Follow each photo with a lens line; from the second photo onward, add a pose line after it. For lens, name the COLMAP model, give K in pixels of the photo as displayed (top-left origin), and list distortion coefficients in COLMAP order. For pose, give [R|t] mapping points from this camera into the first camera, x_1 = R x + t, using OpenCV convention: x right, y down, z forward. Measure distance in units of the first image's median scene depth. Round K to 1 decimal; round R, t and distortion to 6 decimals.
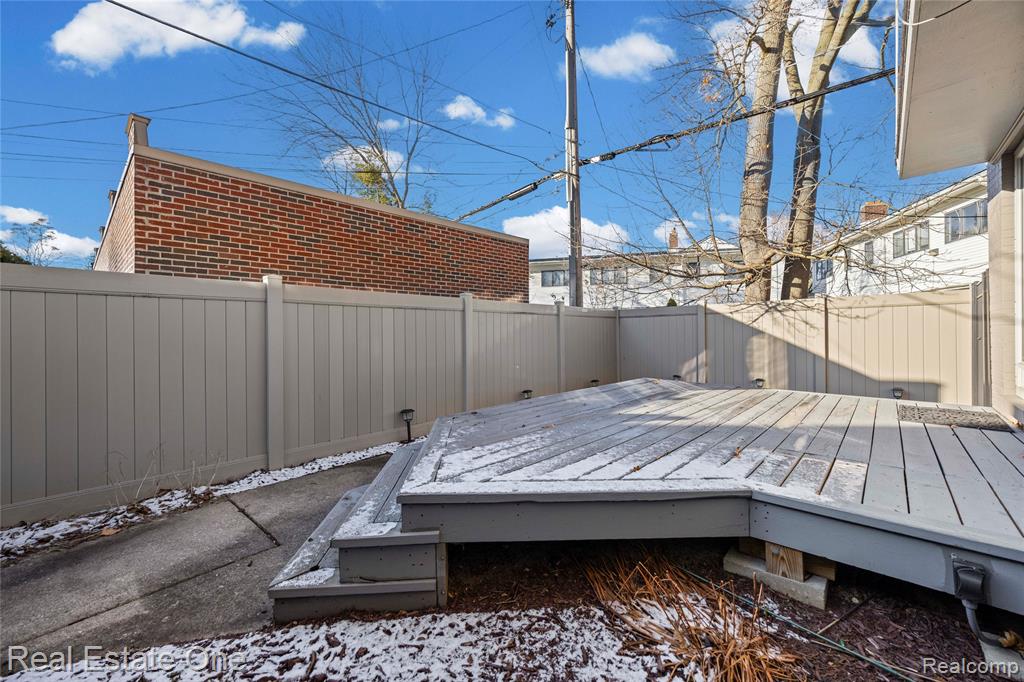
lens RADIAL K [[411.0, 0, 513.7], [0, 411.0, 336.2], [0, 0, 1]] dist [-0.001632, -0.000141]
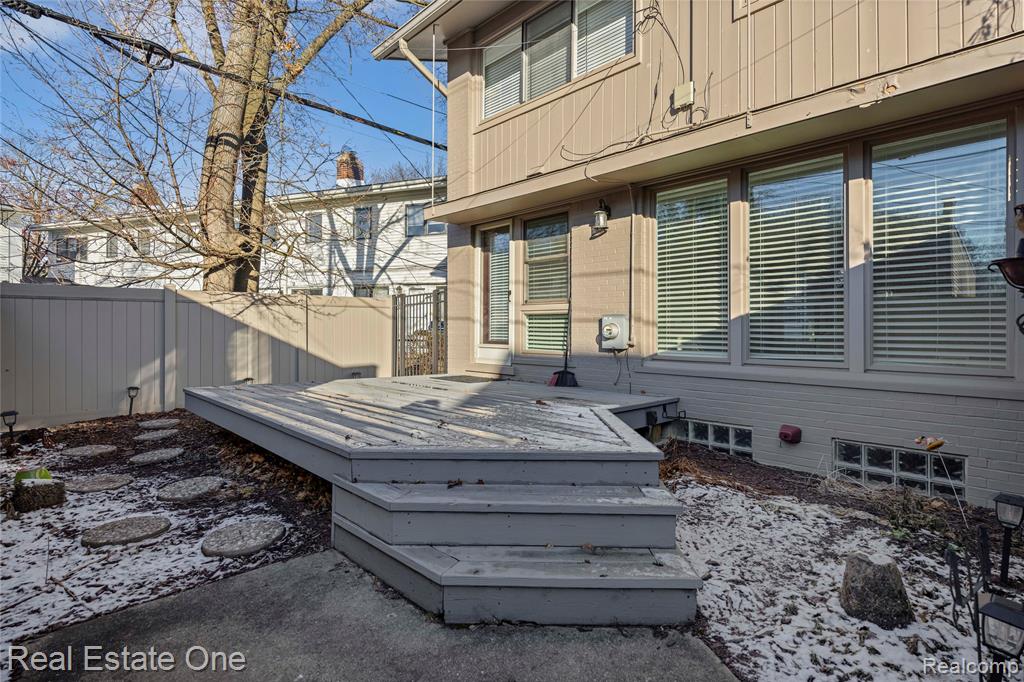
lens RADIAL K [[497.3, 0, 513.7], [0, 497.3, 332.5], [0, 0, 1]] dist [-0.002282, -0.000884]
pose [[0.037281, -0.000079, 0.999305, -0.475441], [0.004429, 0.999990, -0.000086, 0.006566], [-0.999295, 0.004429, 0.037281, 0.371231]]
